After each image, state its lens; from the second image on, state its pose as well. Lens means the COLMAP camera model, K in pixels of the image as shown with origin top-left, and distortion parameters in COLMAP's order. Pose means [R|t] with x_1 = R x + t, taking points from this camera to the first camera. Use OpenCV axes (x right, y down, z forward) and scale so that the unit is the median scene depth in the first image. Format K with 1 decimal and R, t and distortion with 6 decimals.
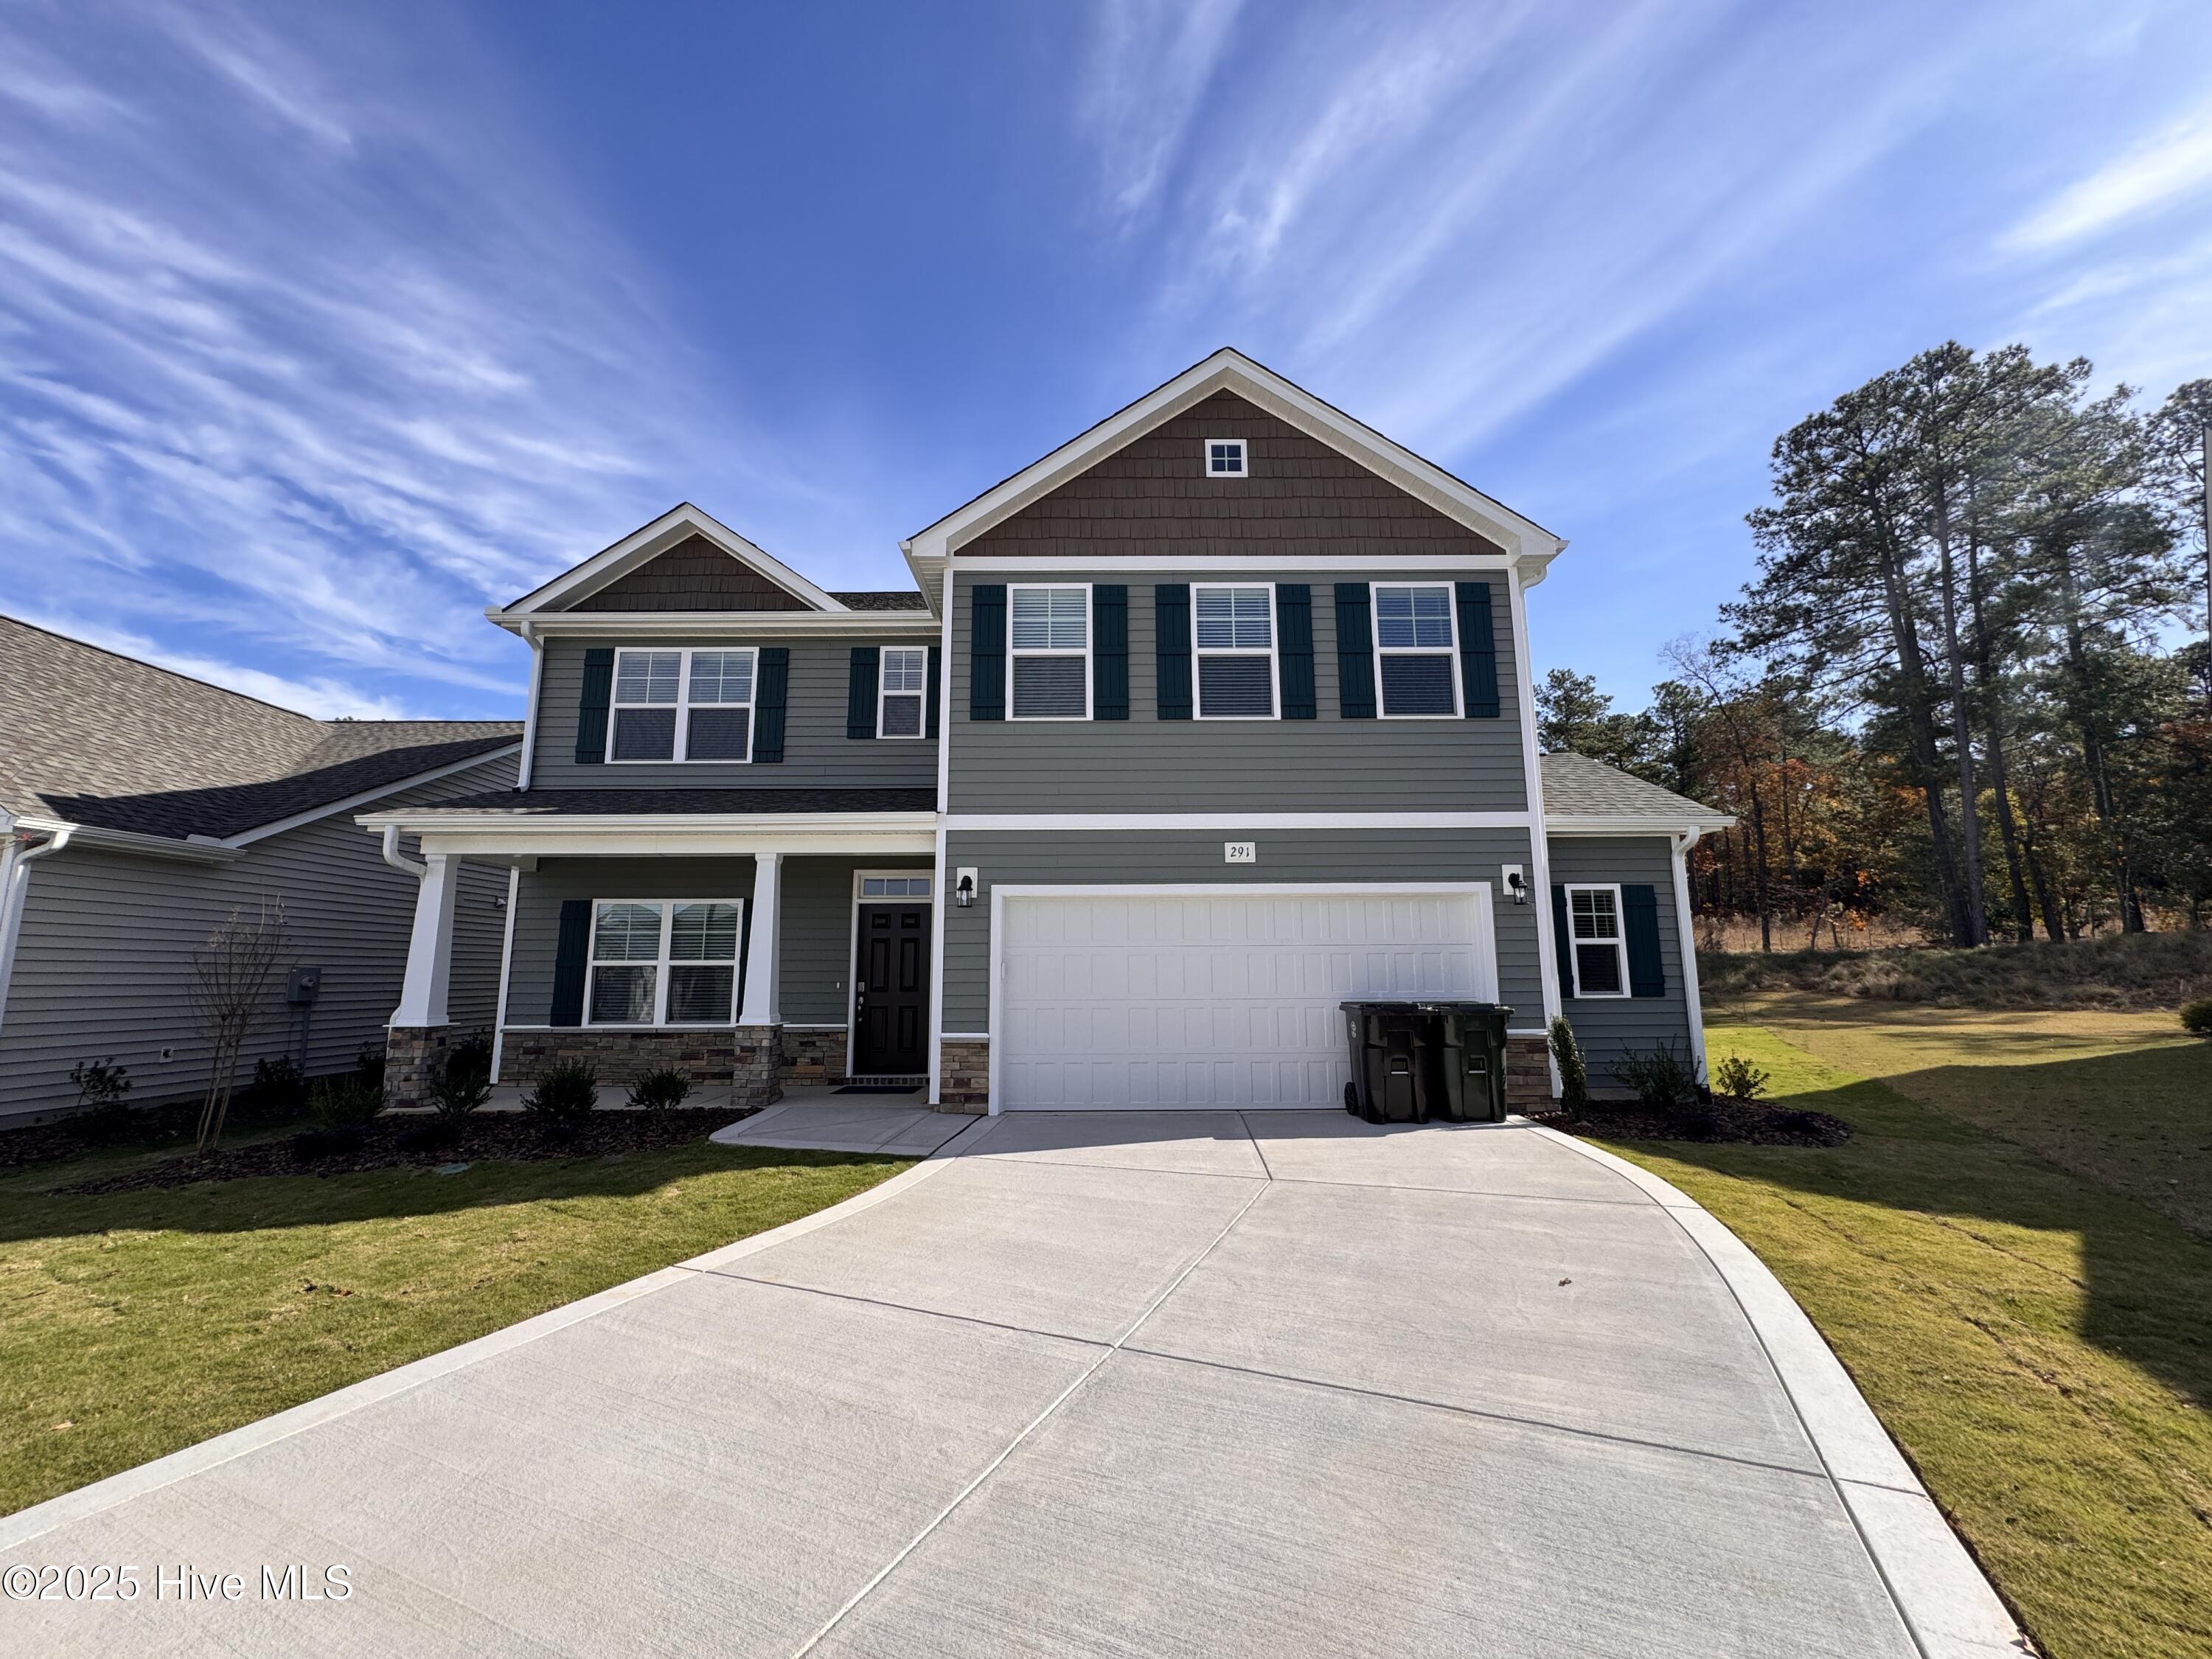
lens RADIAL K [[881.7, 0, 1114.9], [0, 881.7, 834.6], [0, 0, 1]] dist [-0.003713, 0.000900]
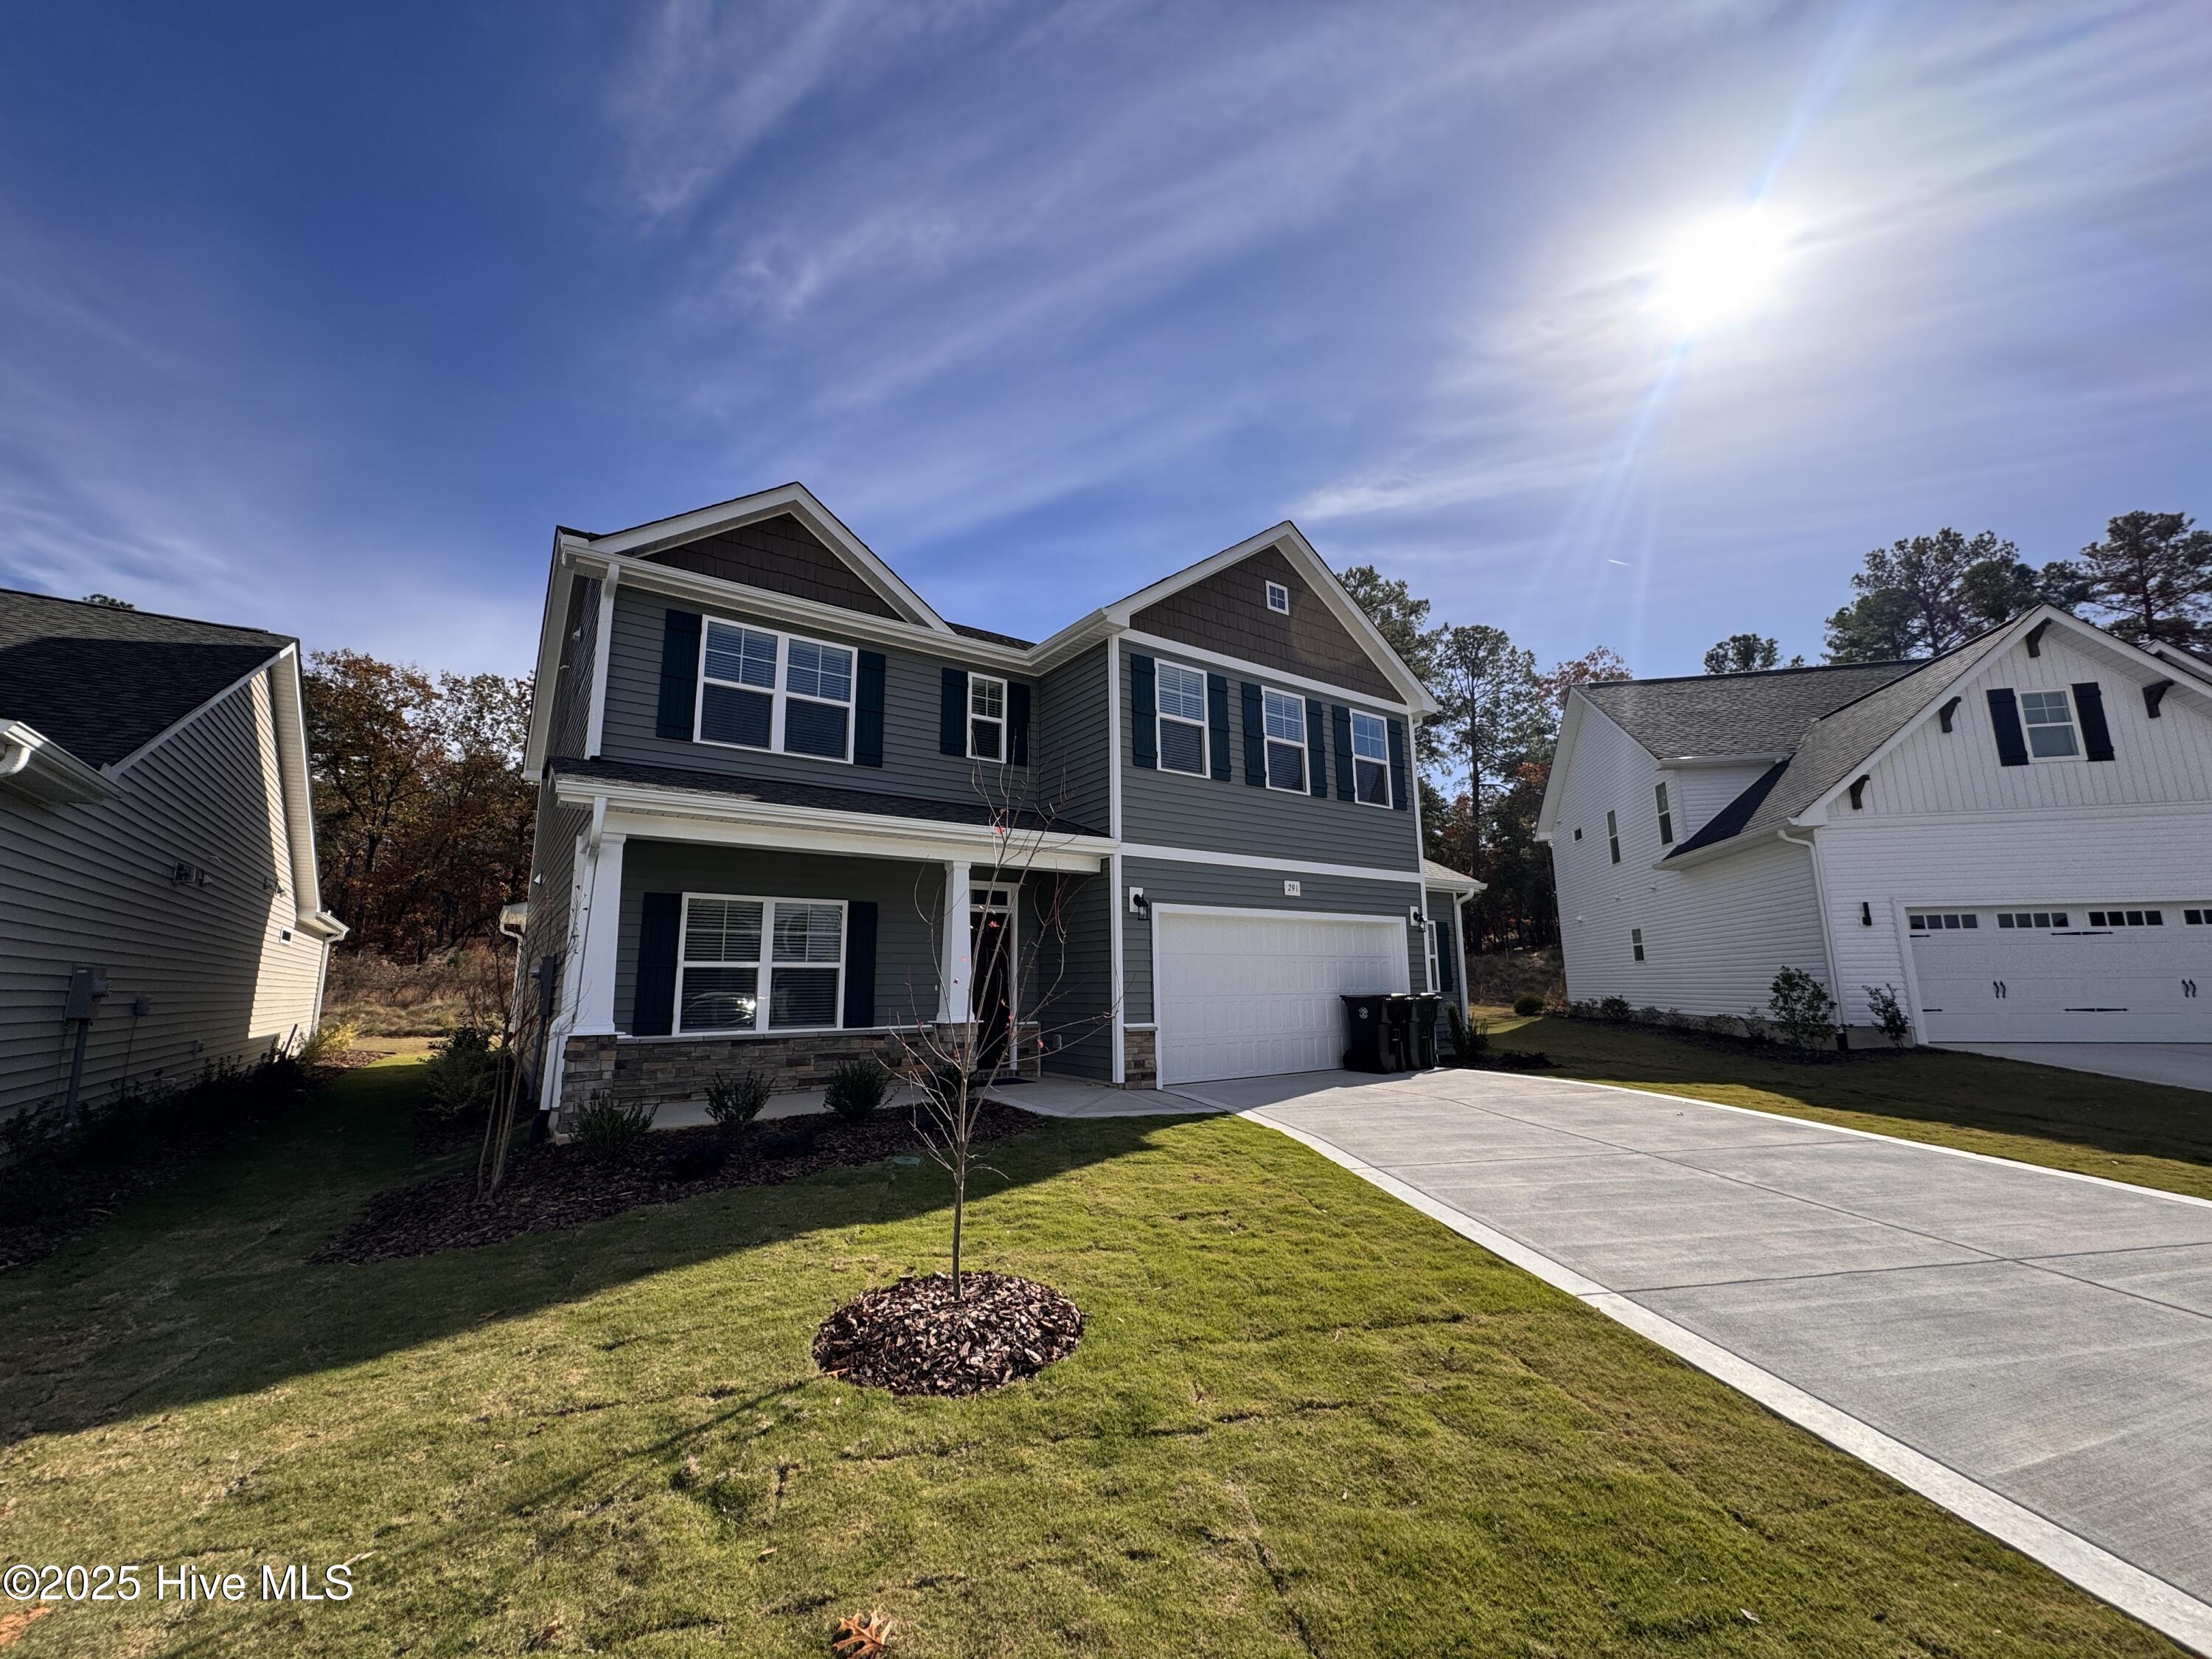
lens RADIAL K [[881.7, 0, 1104.4], [0, 881.7, 828.1], [0, 0, 1]] dist [-0.003713, 0.000900]
pose [[0.821094, 0.098525, 0.562226, -0.811566], [-0.083086, 0.995130, -0.053046, 0.022091], [-0.564714, -0.003158, 0.825281, 0.021641]]
